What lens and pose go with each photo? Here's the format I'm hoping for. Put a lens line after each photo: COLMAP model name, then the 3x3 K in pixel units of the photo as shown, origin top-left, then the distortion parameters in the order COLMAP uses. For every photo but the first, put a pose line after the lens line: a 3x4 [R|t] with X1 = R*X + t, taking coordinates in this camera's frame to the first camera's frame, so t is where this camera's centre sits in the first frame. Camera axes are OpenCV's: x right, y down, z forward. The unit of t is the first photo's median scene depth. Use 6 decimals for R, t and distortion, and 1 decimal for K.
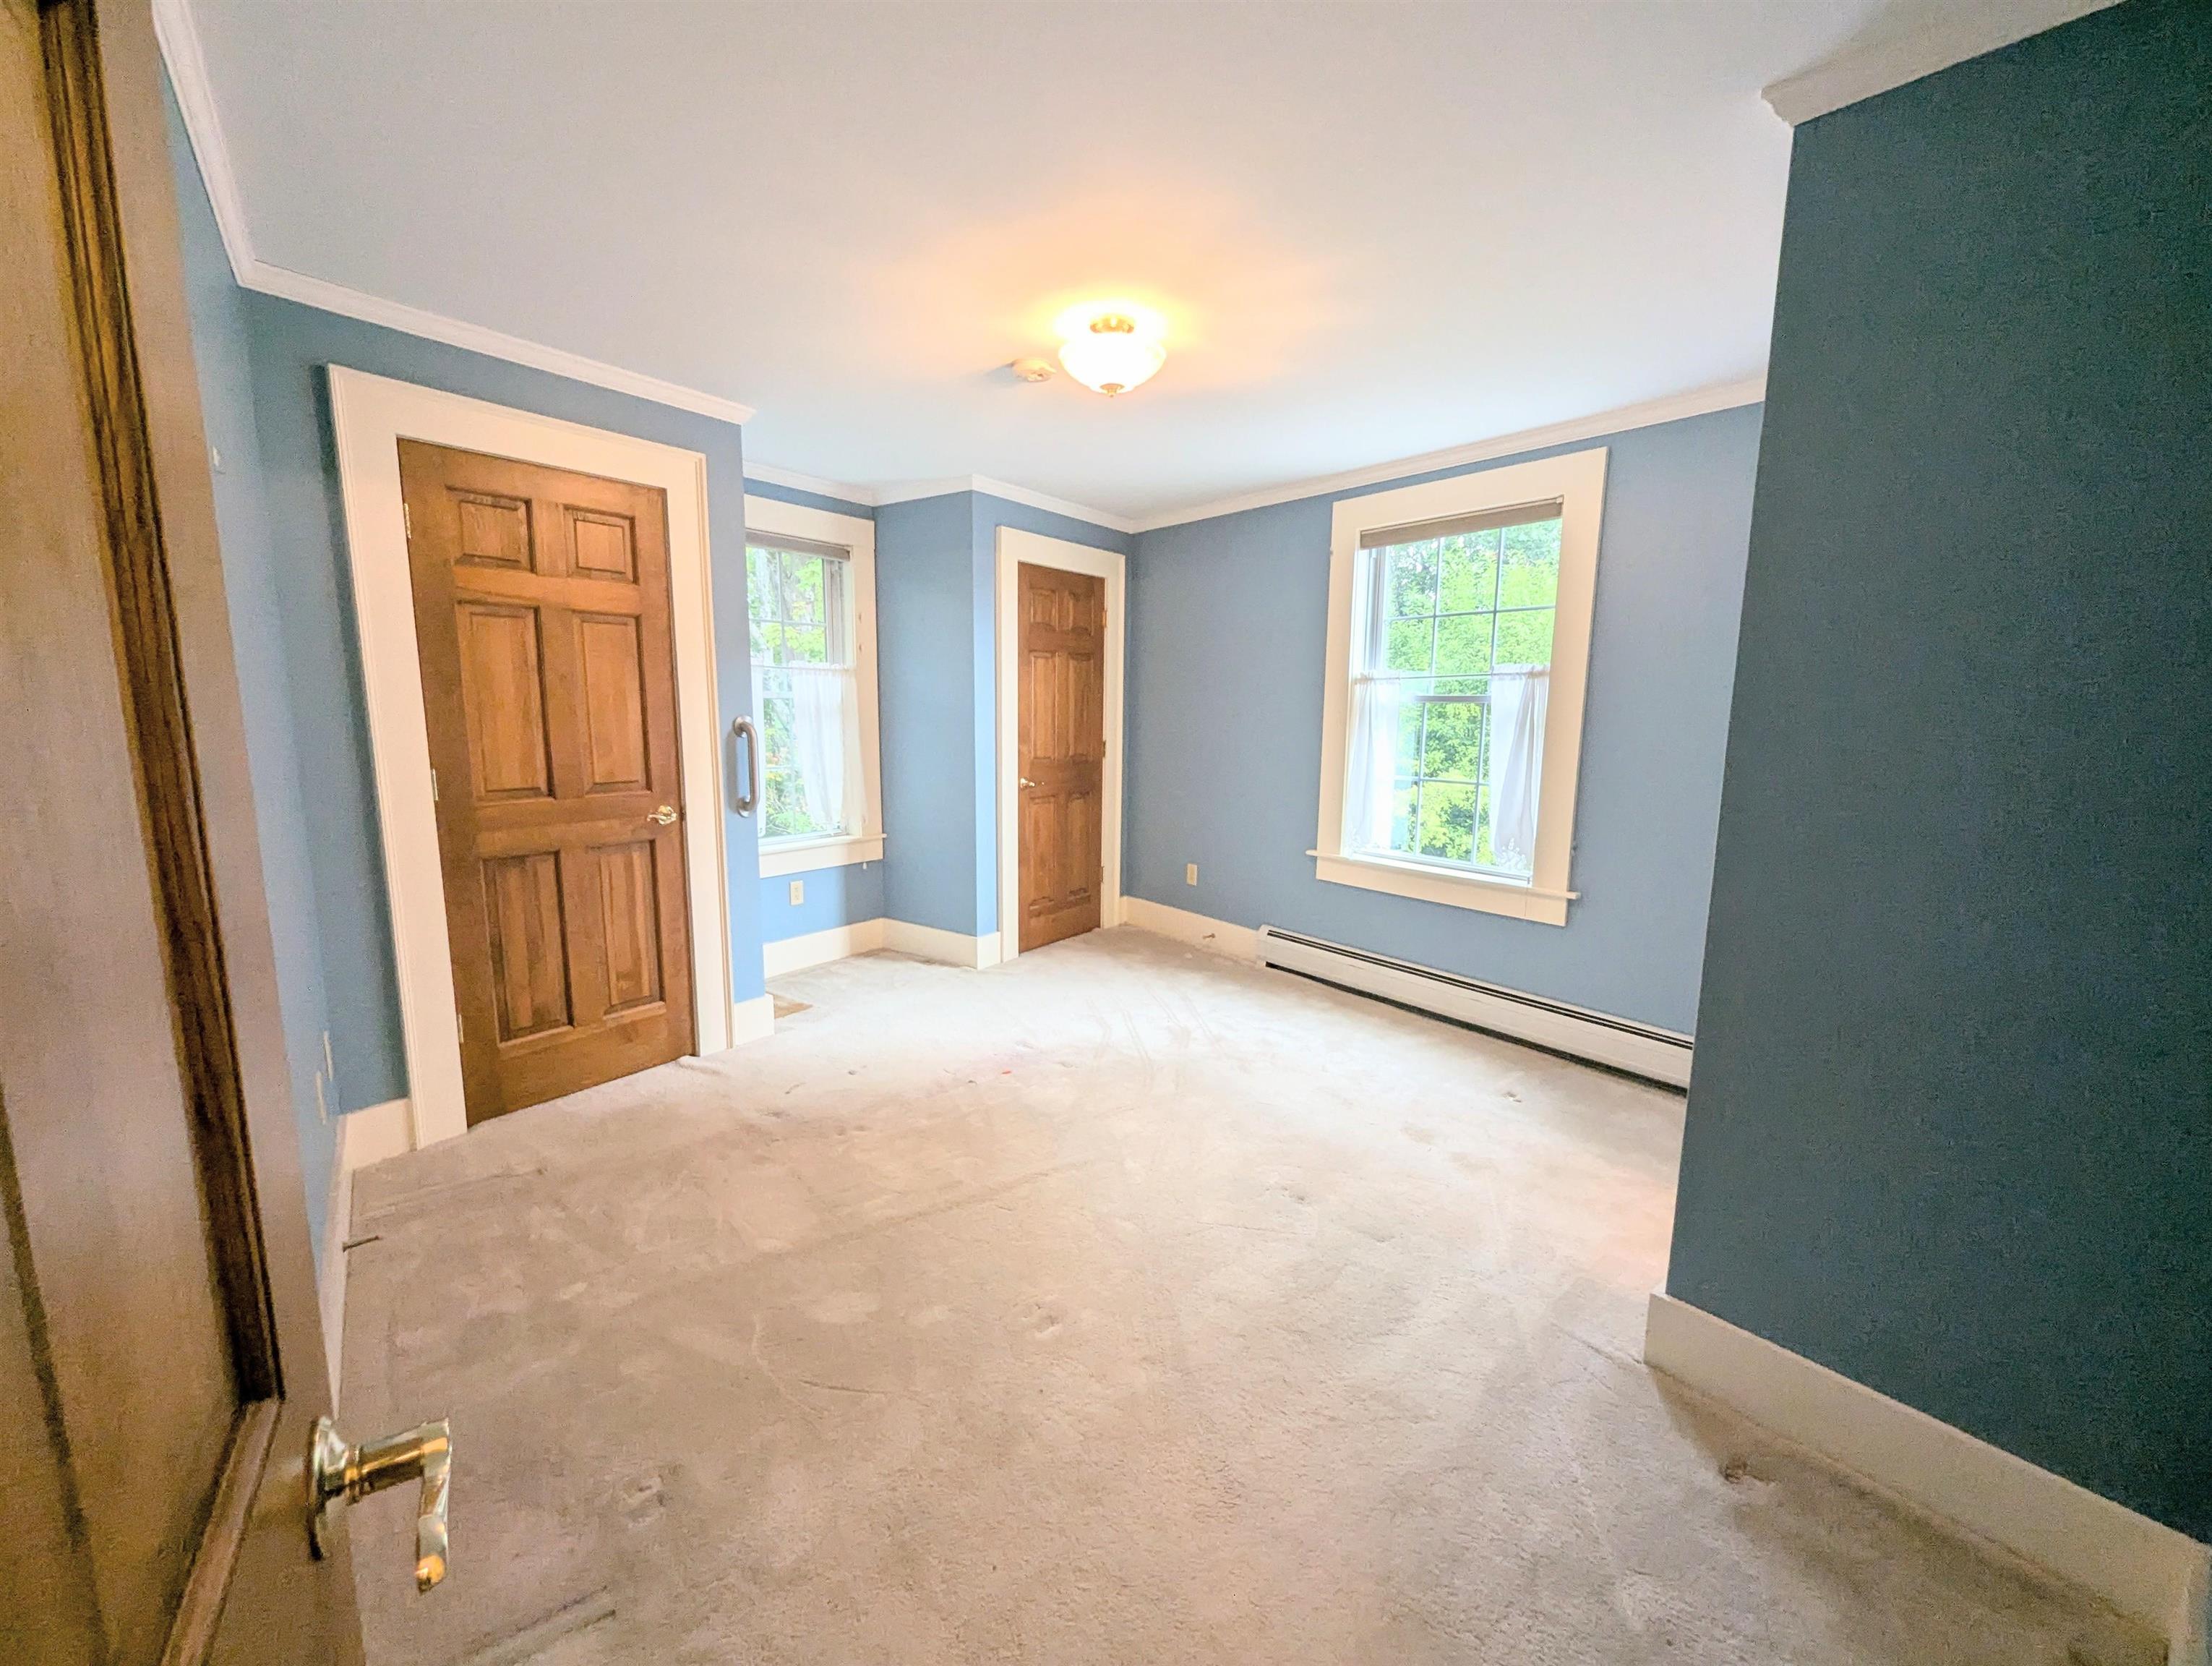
lens RADIAL K [[918.6, 0, 1110.8], [0, 918.6, 843.5], [0, 0, 1]] dist [0.001063, -0.000572]
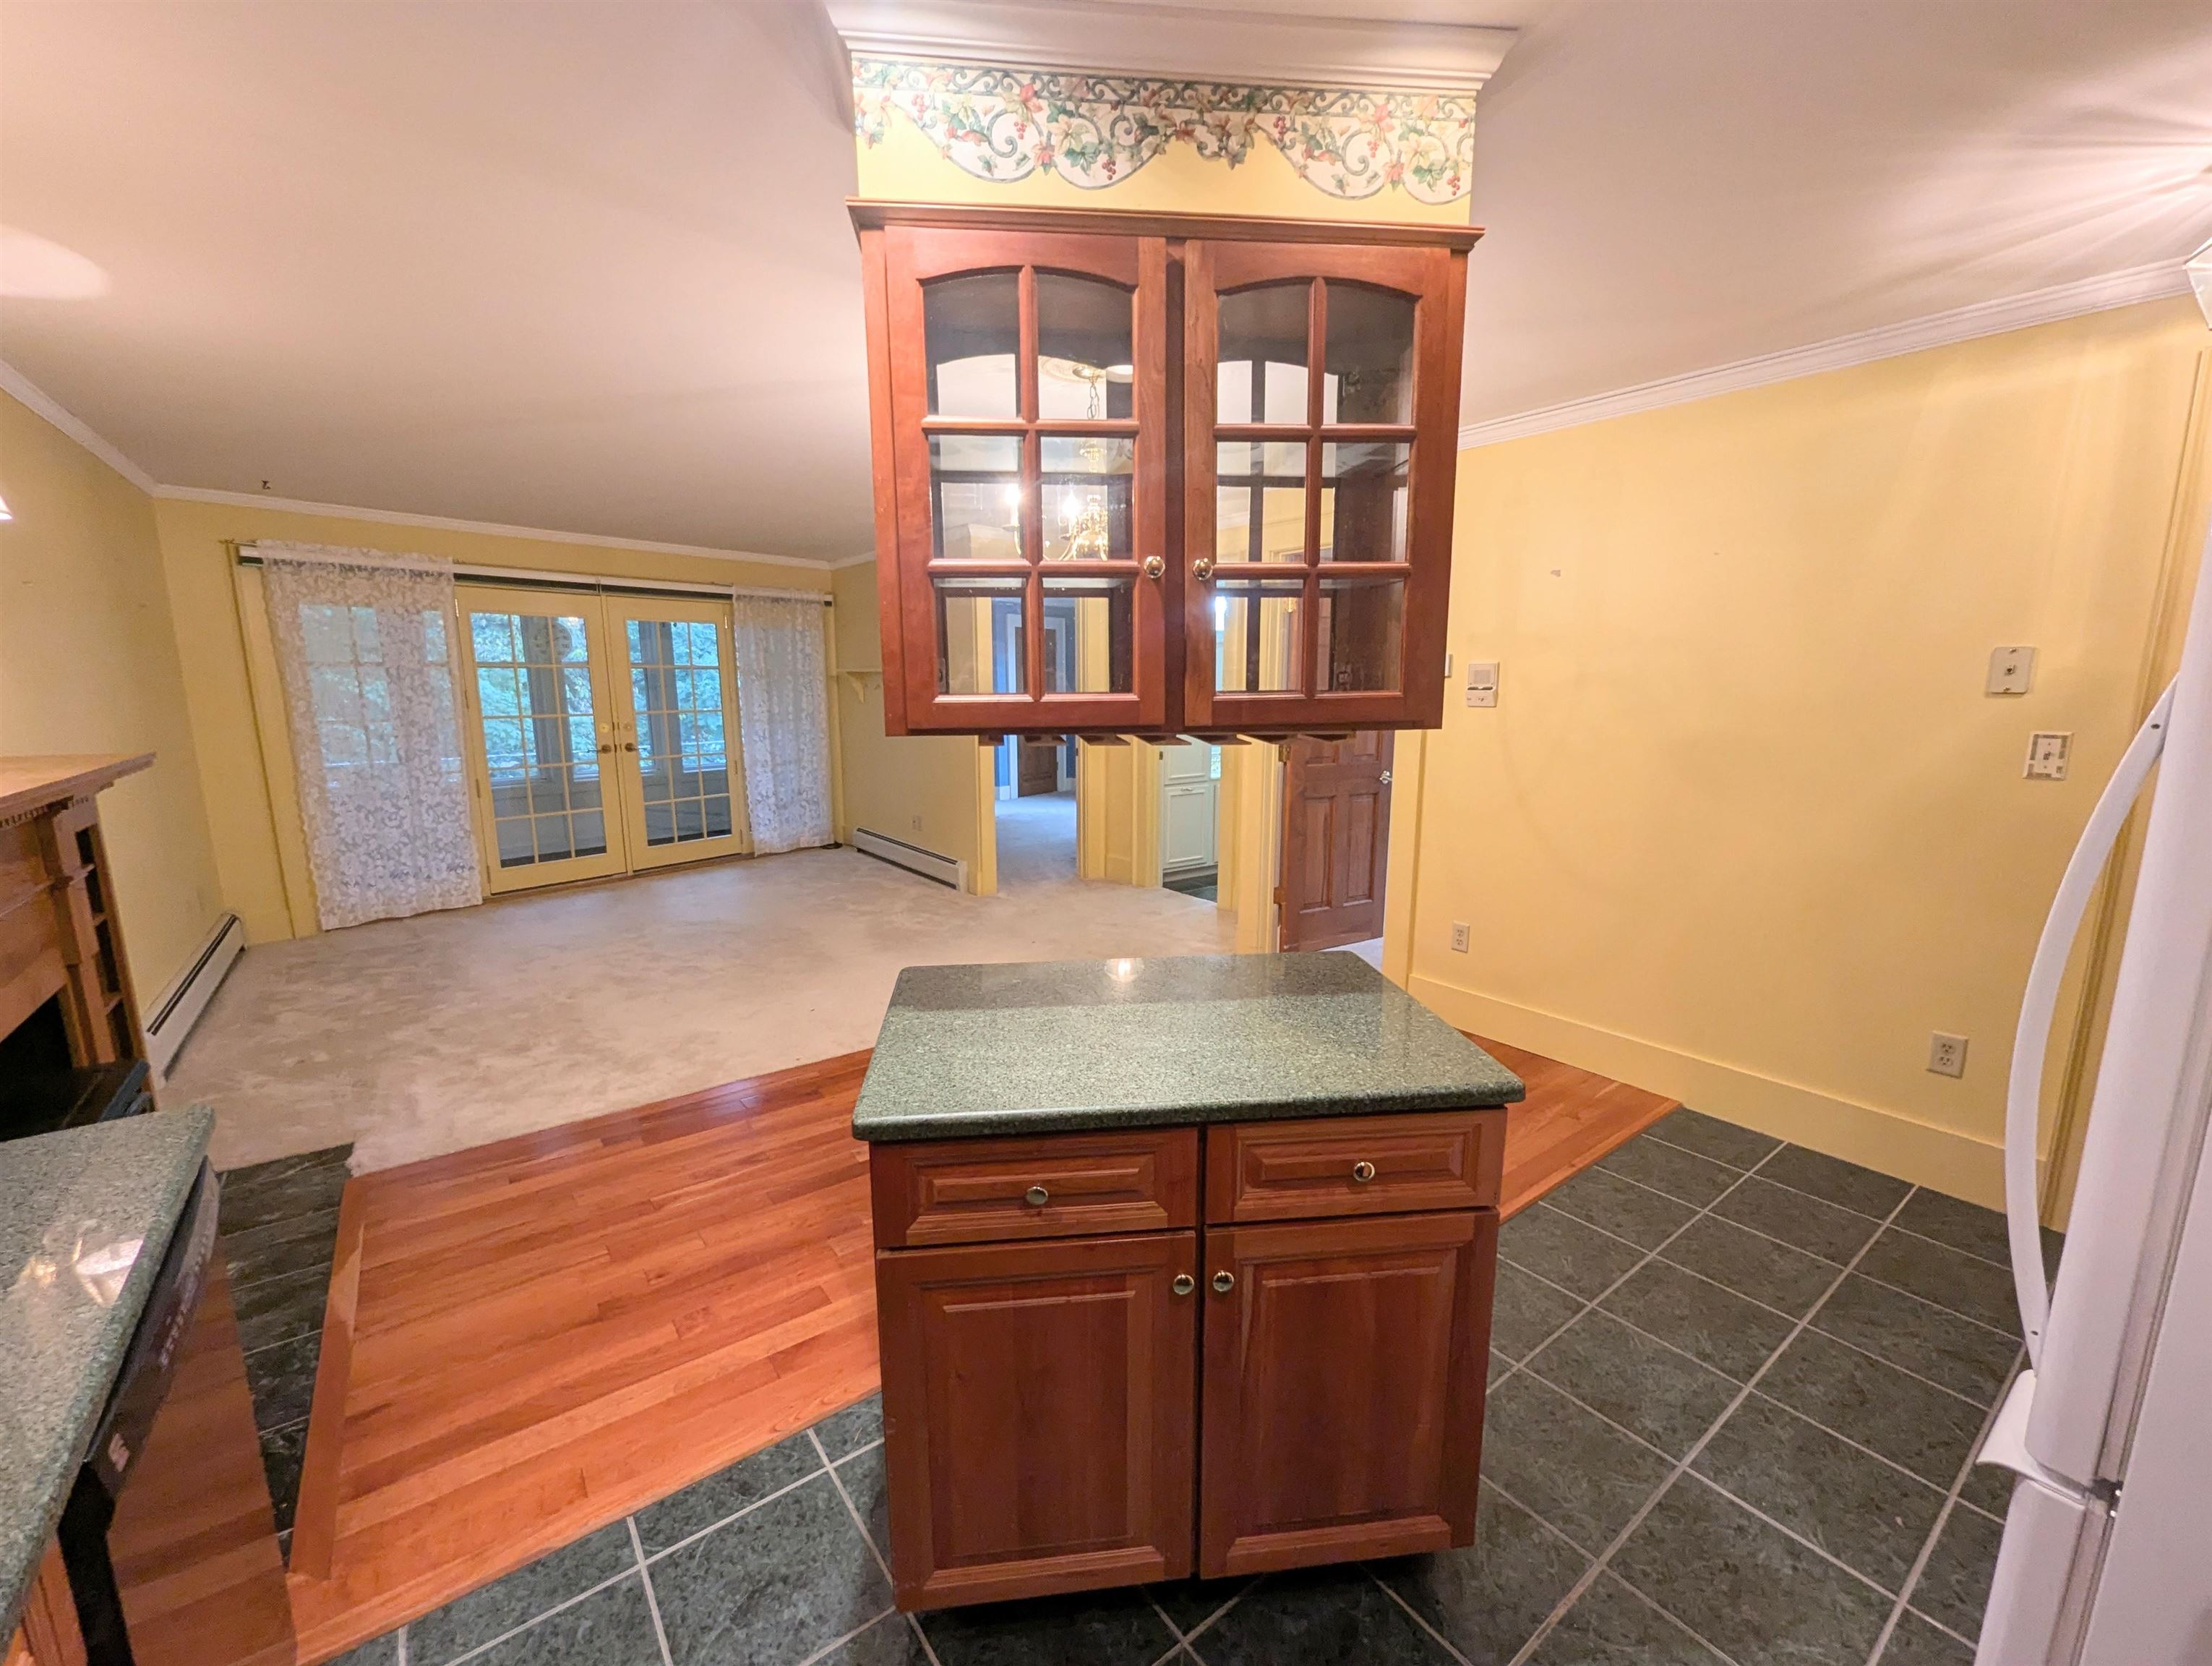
lens RADIAL K [[918.6, 0, 1106.3], [0, 918.6, 846.5], [0, 0, 1]] dist [0.001063, -0.000572]
pose [[0.999664, -0.007818, -0.024720, 0.282888], [0.008505, 0.999577, 0.027809, 0.292668], [0.024492, -0.028010, 0.999308, -2.083894]]
